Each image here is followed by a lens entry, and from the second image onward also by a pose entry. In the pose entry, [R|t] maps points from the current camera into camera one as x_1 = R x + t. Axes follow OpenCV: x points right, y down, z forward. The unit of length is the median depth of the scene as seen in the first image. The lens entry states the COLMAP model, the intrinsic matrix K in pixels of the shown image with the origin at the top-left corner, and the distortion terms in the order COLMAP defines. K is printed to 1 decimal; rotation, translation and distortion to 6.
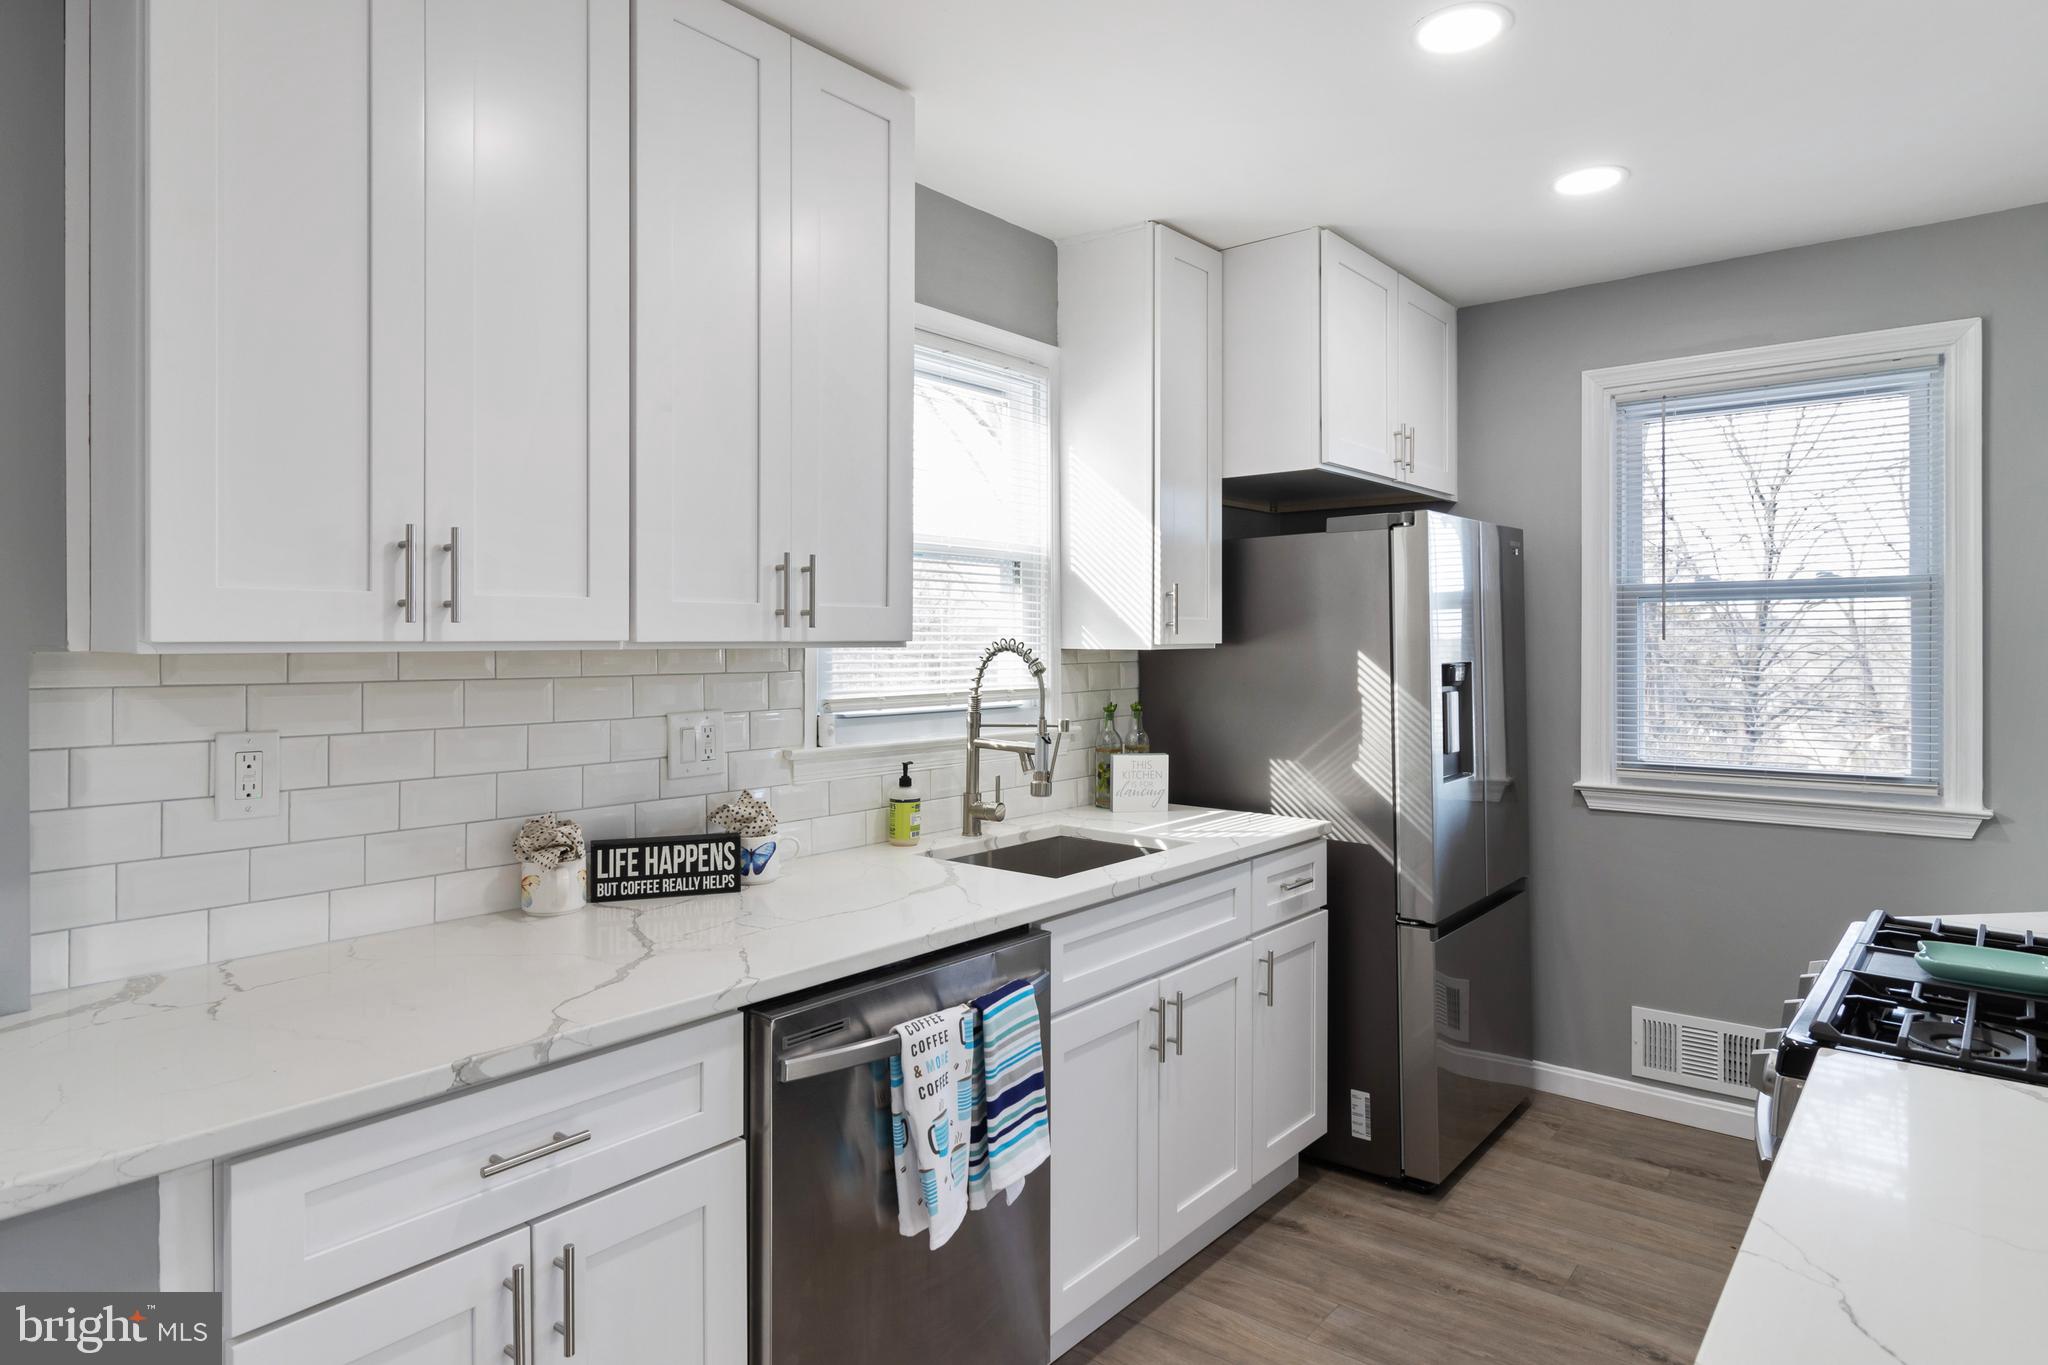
lens RADIAL K [[1189.0, 0, 1023.7], [0, 1189.0, 642.0], [0, 0, 1]] dist [0.001806, 0.000395]
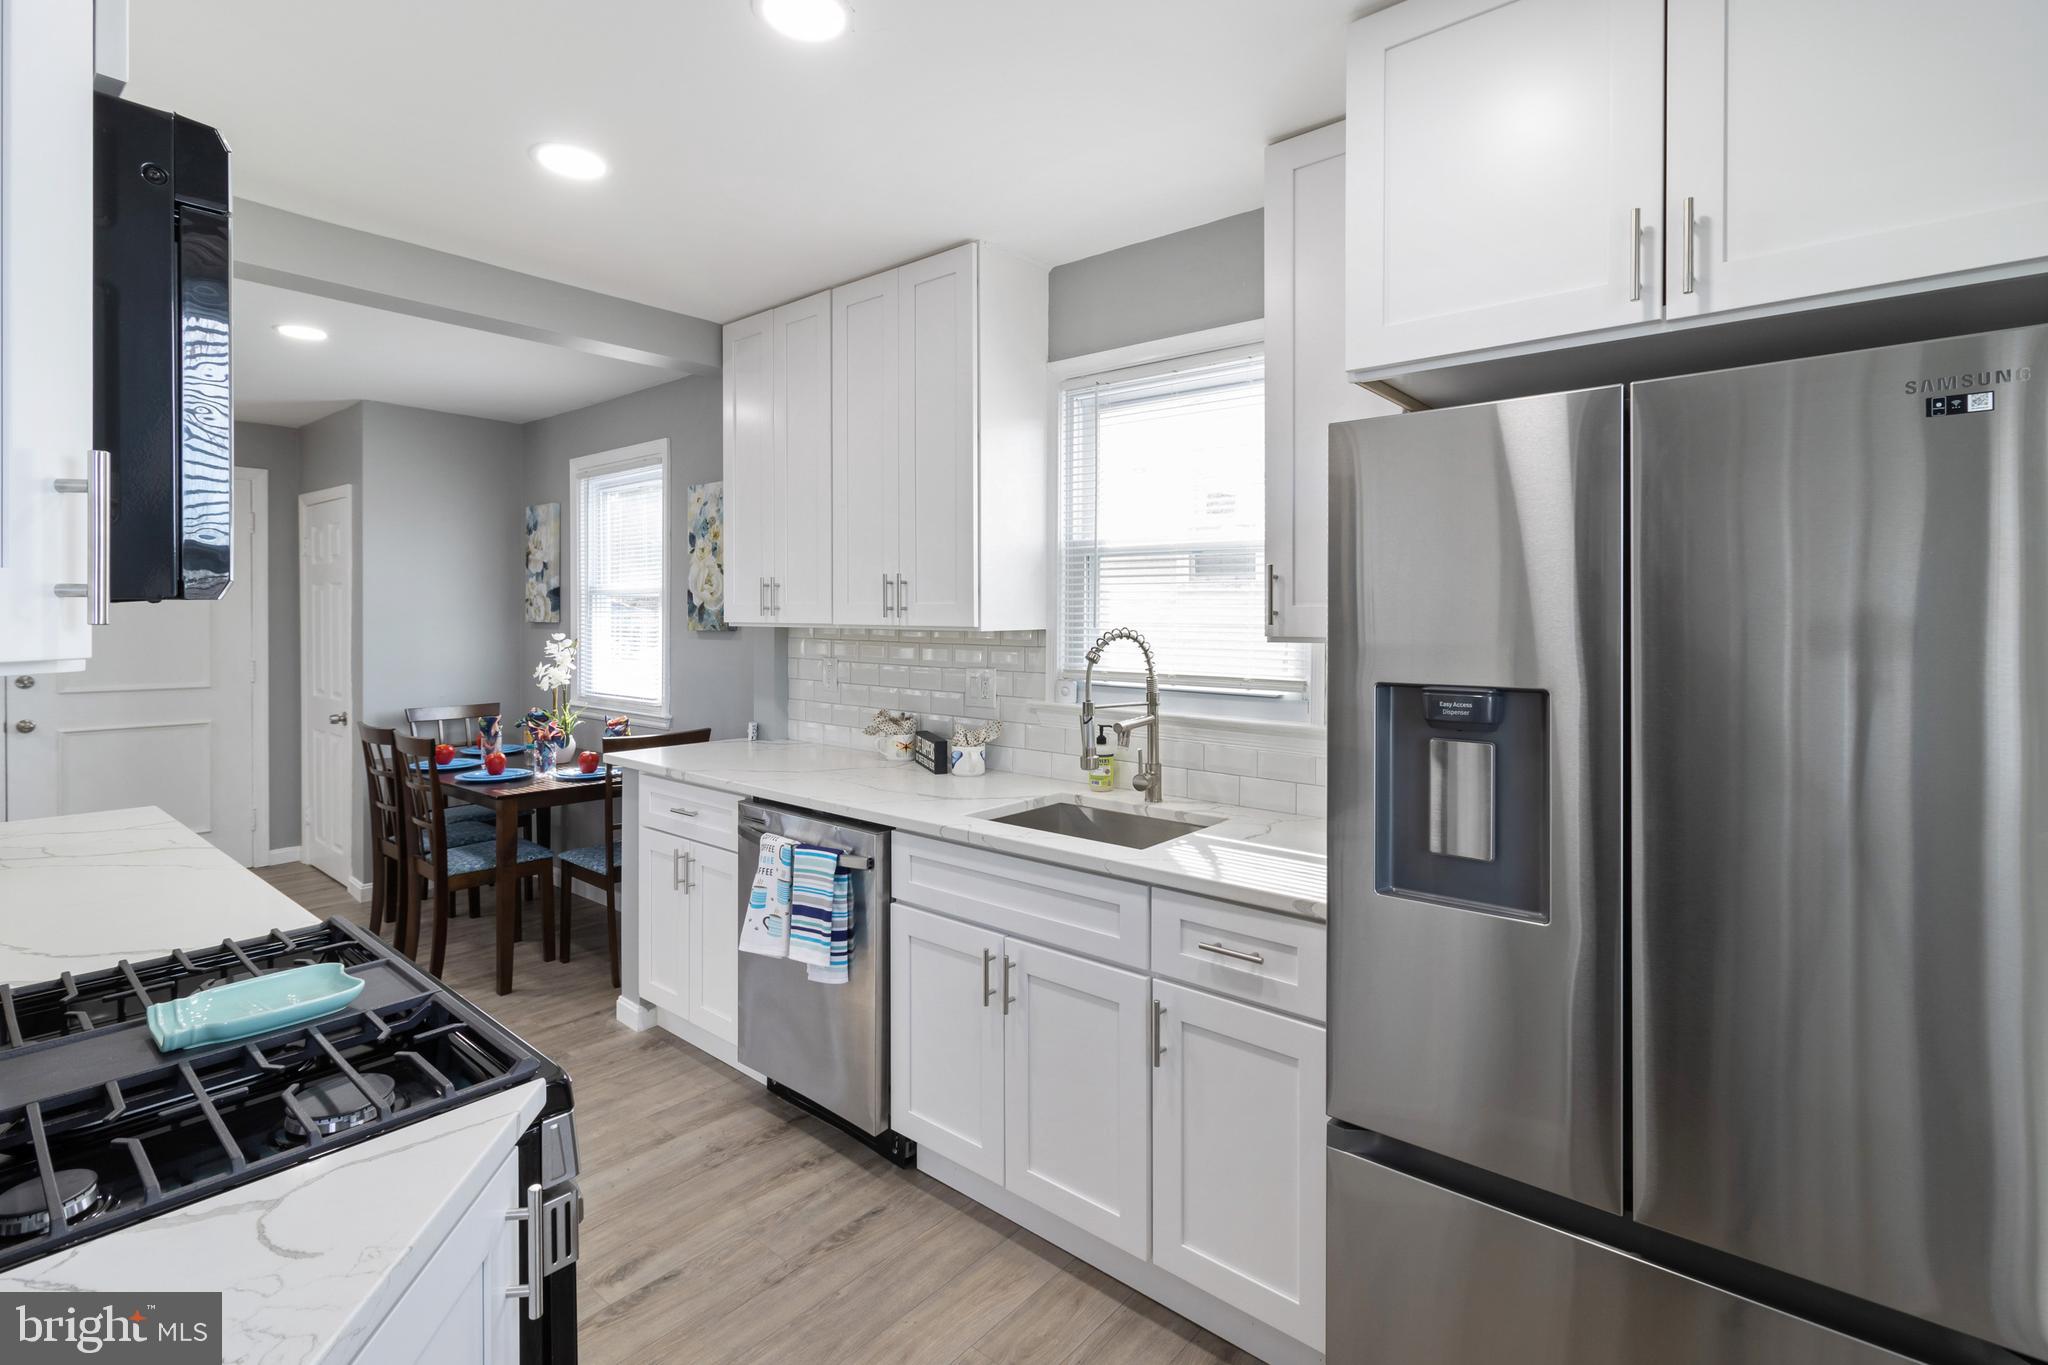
lens RADIAL K [[973.5, 0, 1019.1], [0, 973.5, 617.1], [0, 0, 1]] dist [-0.001904, 0.012305]
pose [[-0.029463, 0.006476, -0.999545, 0.904961], [-0.003949, 0.999970, 0.006595, -0.017640], [0.999558, 0.004141, -0.029437, 0.926156]]
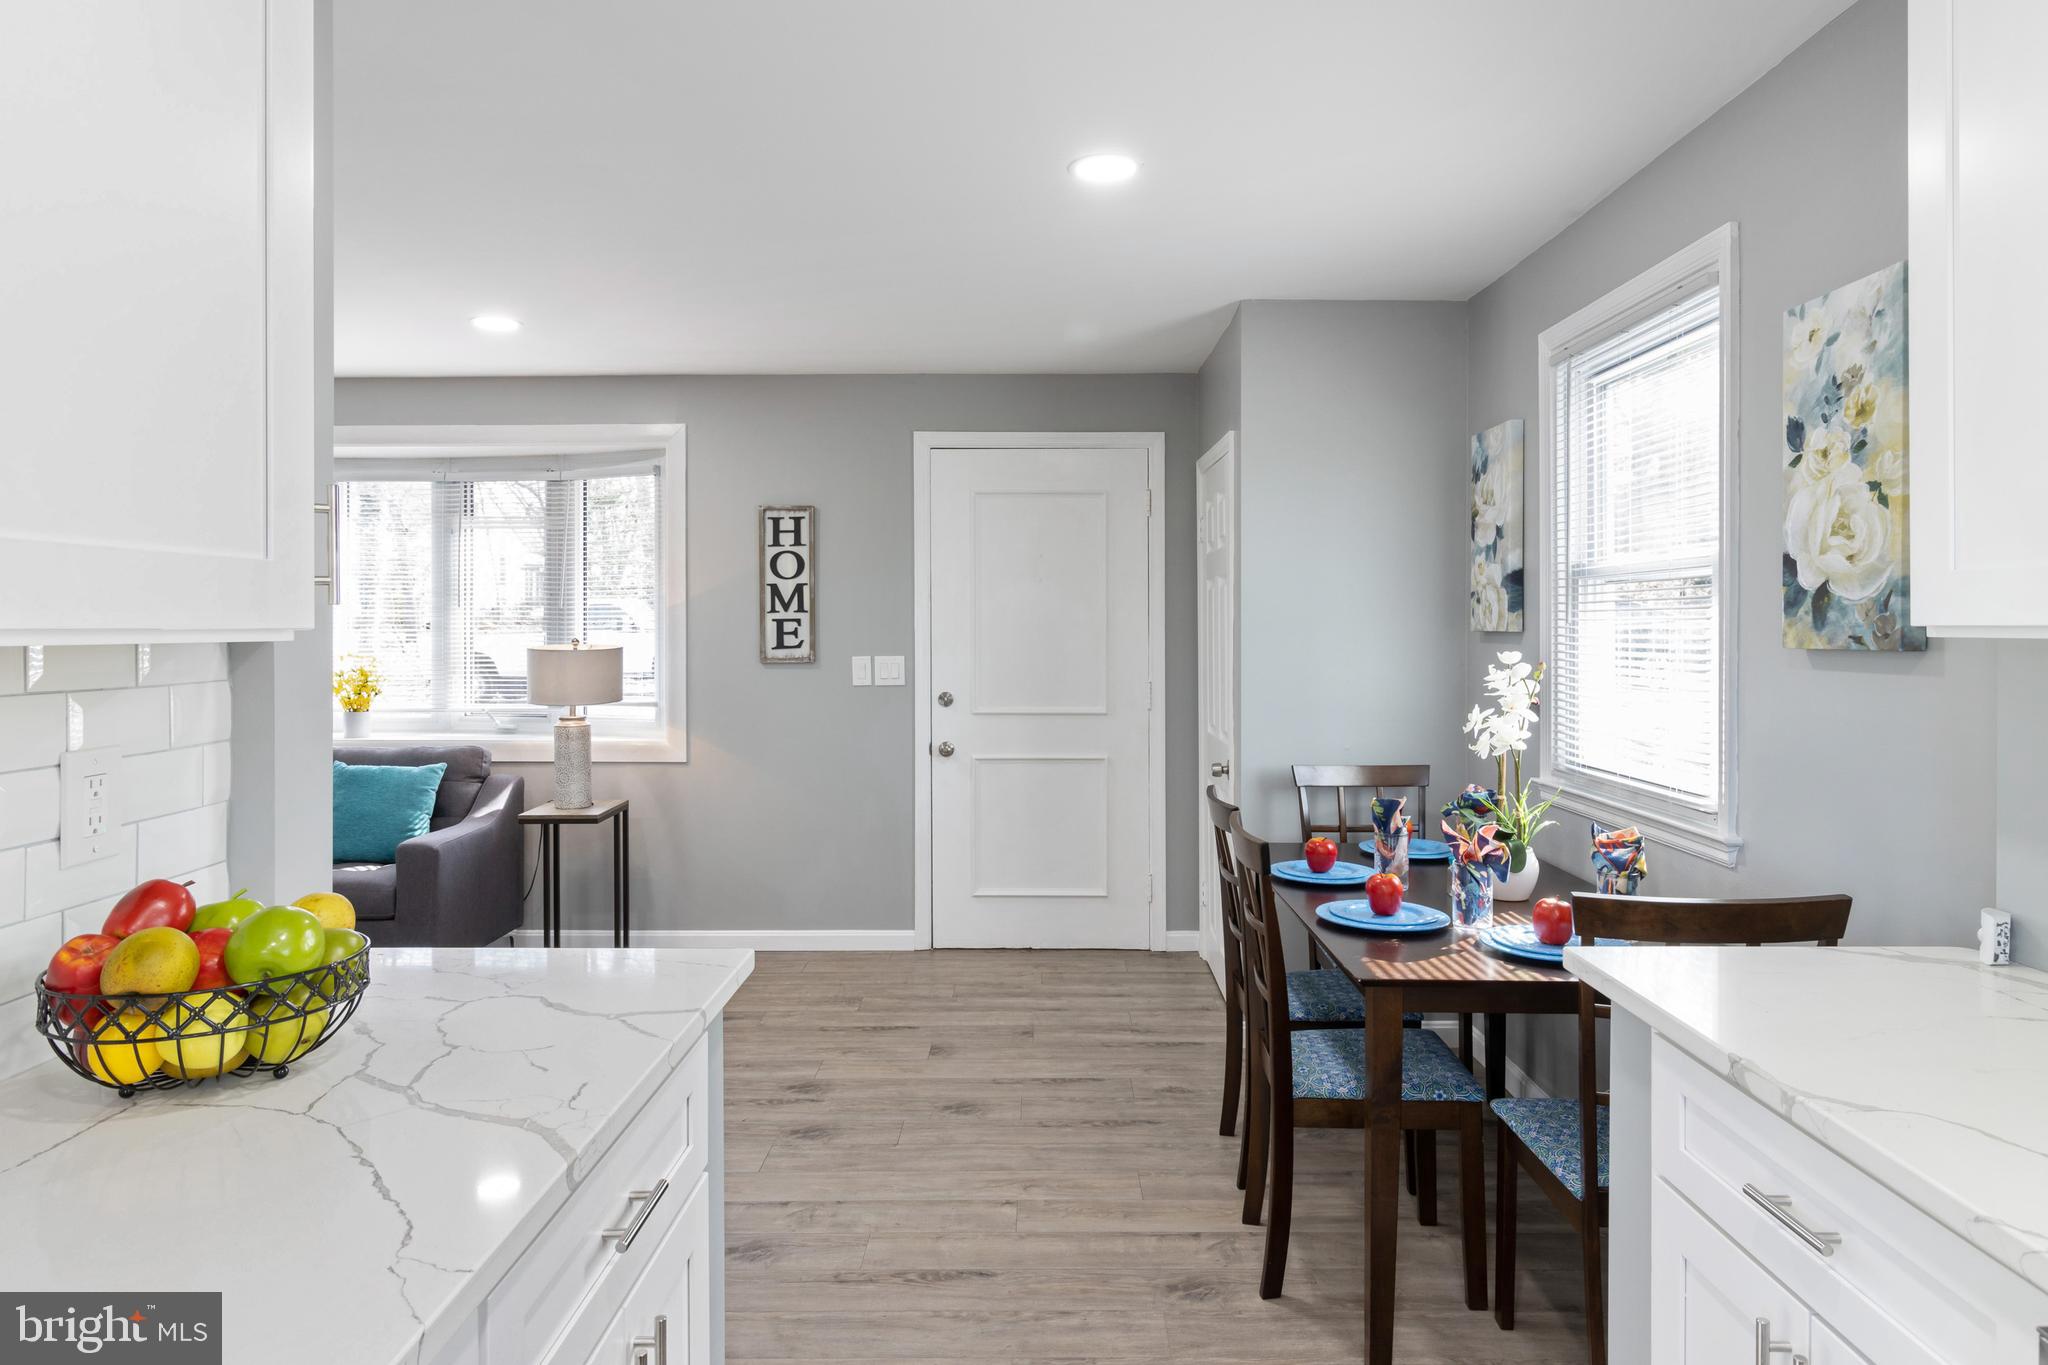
lens RADIAL K [[1214.7, 0, 1037.1], [0, 1214.7, 632.3], [0, 0, 1]] dist [-0.001041, 0.000341]
pose [[-0.779694, 0.007504, -0.626116, 0.287969], [0.002868, 0.999960, 0.008413, -0.003392], [0.626154, 0.004764, -0.779685, 0.680790]]
